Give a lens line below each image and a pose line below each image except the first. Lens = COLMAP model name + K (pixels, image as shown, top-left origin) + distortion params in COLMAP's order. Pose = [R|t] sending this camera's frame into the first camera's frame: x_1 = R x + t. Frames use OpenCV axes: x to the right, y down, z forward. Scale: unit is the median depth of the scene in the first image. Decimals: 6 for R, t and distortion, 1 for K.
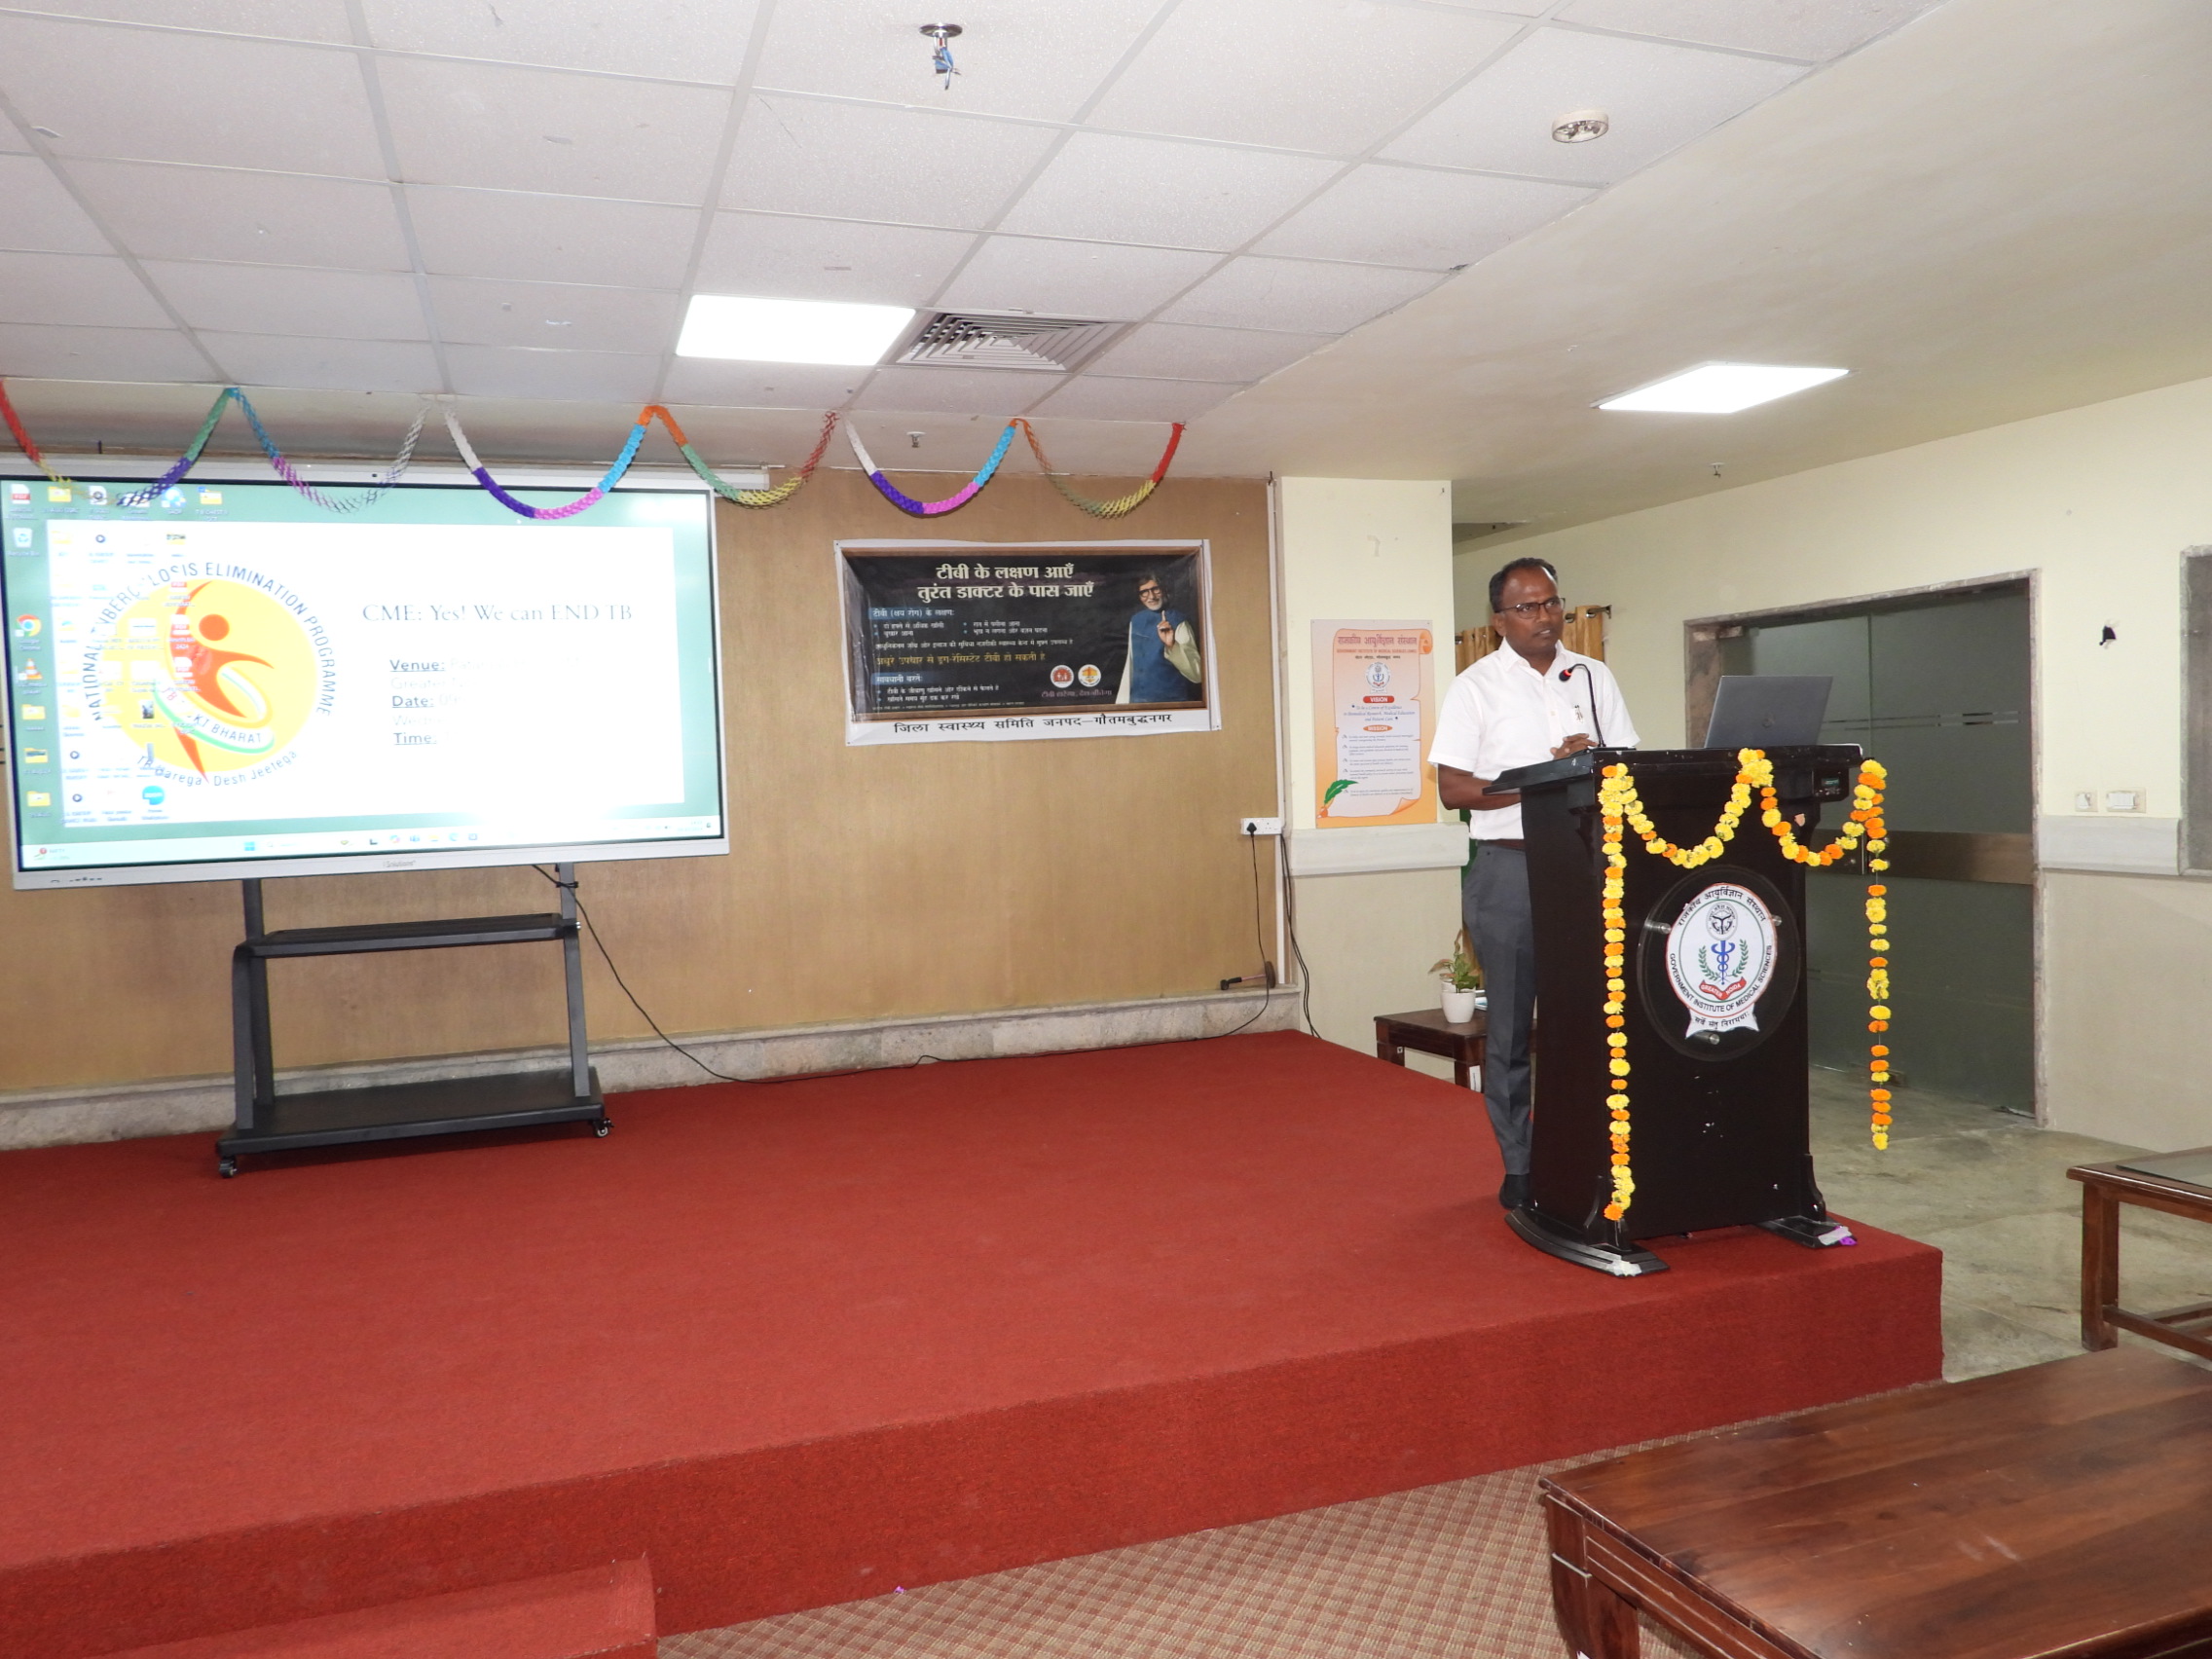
lens RADIAL K [[1593.5, 0, 1105.2], [0, 1593.5, 830.2], [0, 0, 1]] dist [-0.019440, 0.010940]
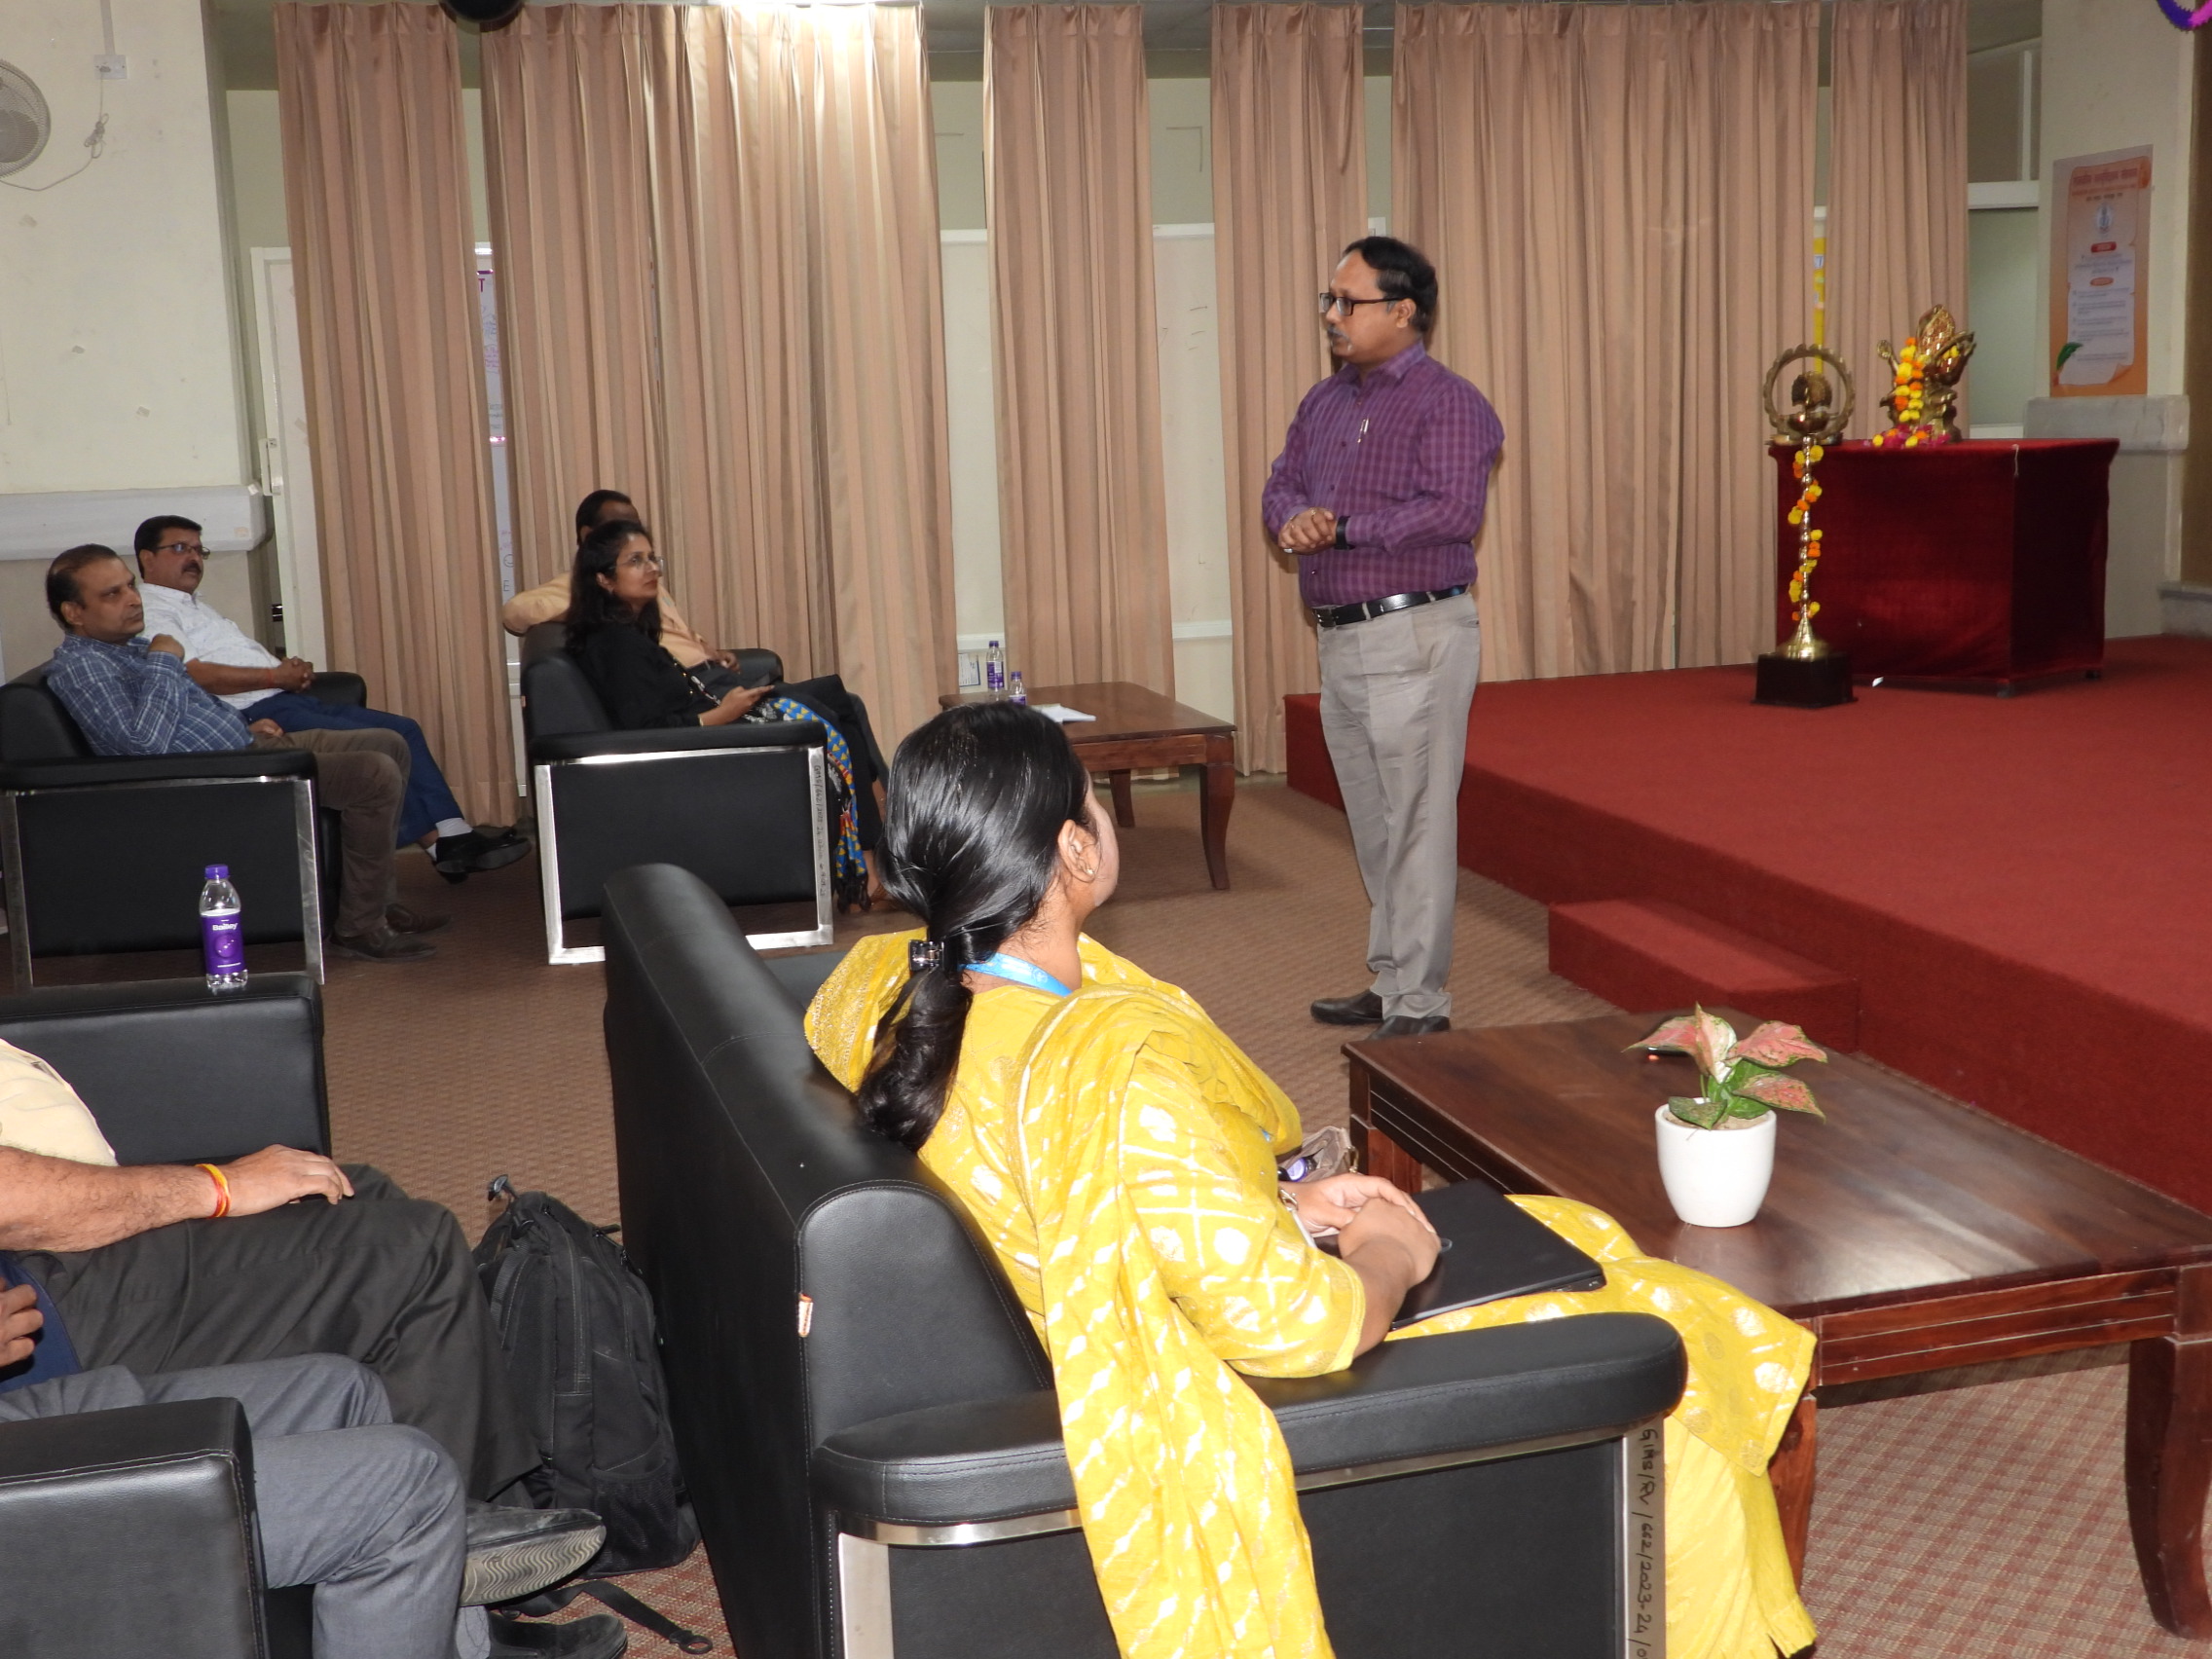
lens RADIAL K [[2662.4, 0, 1107.8], [0, 2662.4, 826.6], [0, 0, 1]] dist [0.002517, 0.000000]
pose [[-0.084694, 0.191409, -0.977850, 1.983048], [0.010370, 0.981492, 0.191223, -0.066019], [0.996353, 0.006055, -0.085111, 0.695260]]
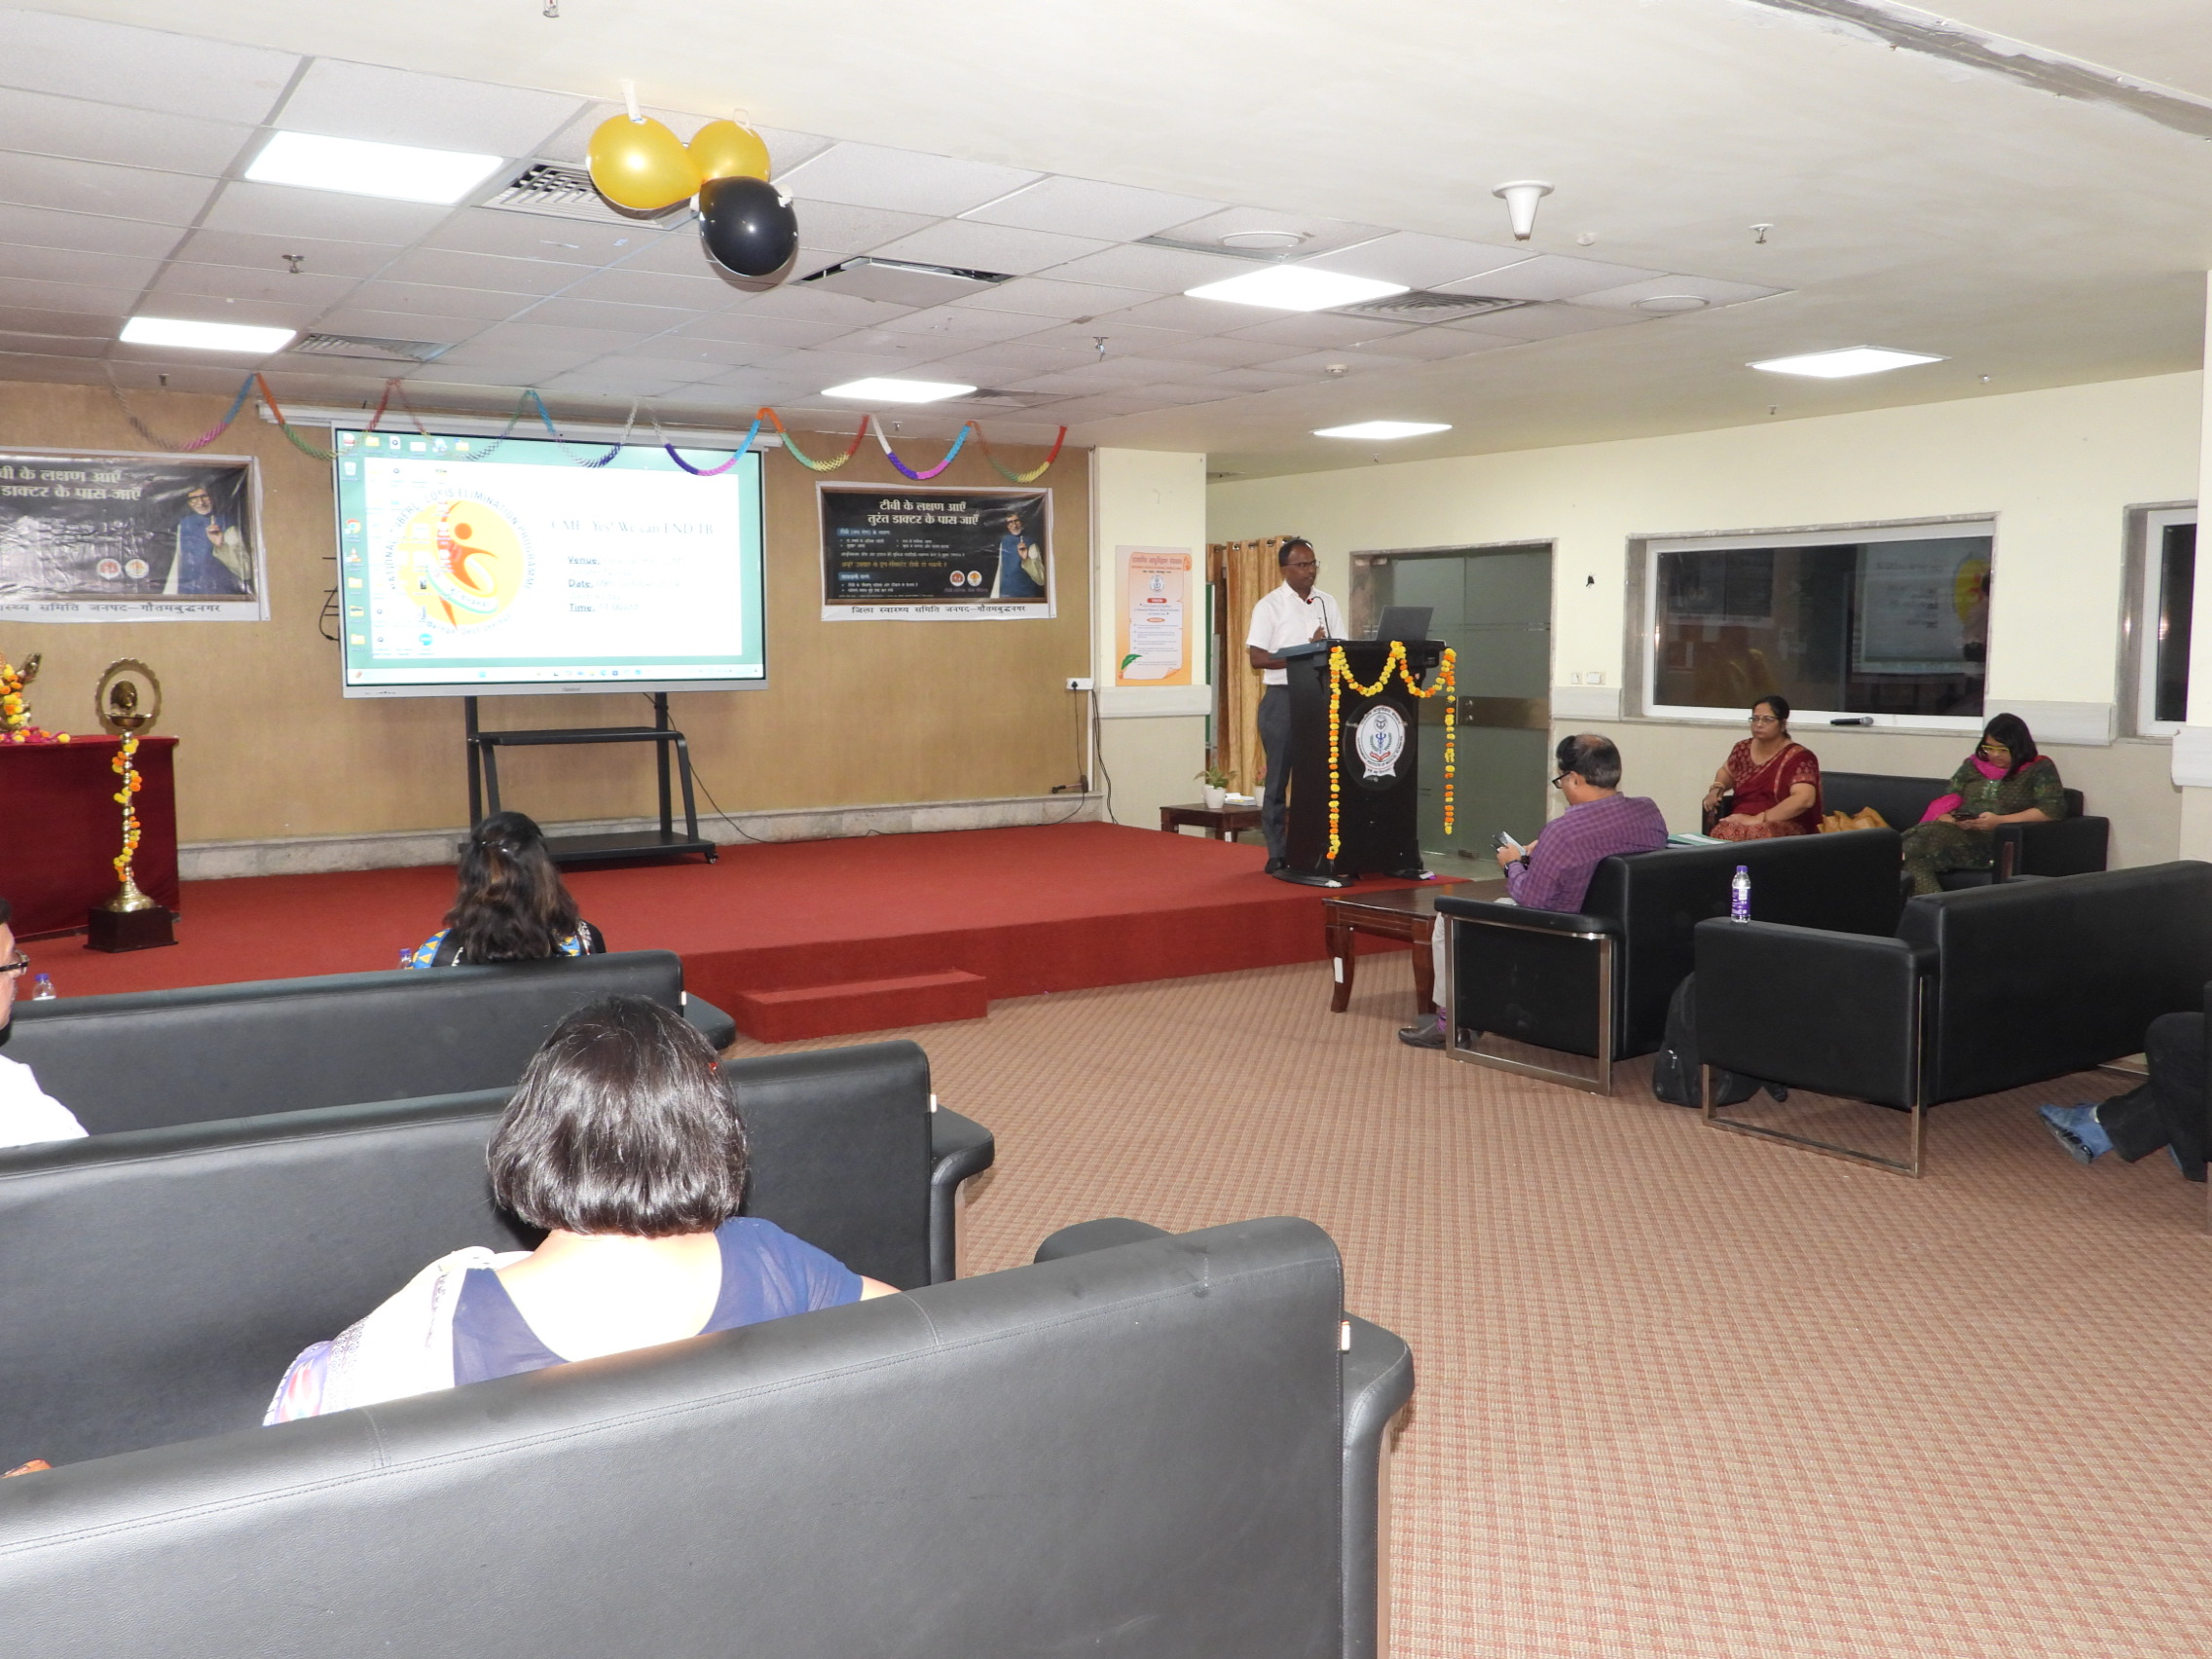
lens RADIAL K [[1846.1, 0, 1106.6], [0, 1846.1, 821.6], [0, 0, 1]] dist [-0.010213, -0.000141]
pose [[0.970856, 0.007685, 0.239539, -0.335317], [-0.020628, 0.998456, 0.051572, 0.042203], [-0.238773, -0.055010, 0.969516, -0.788231]]
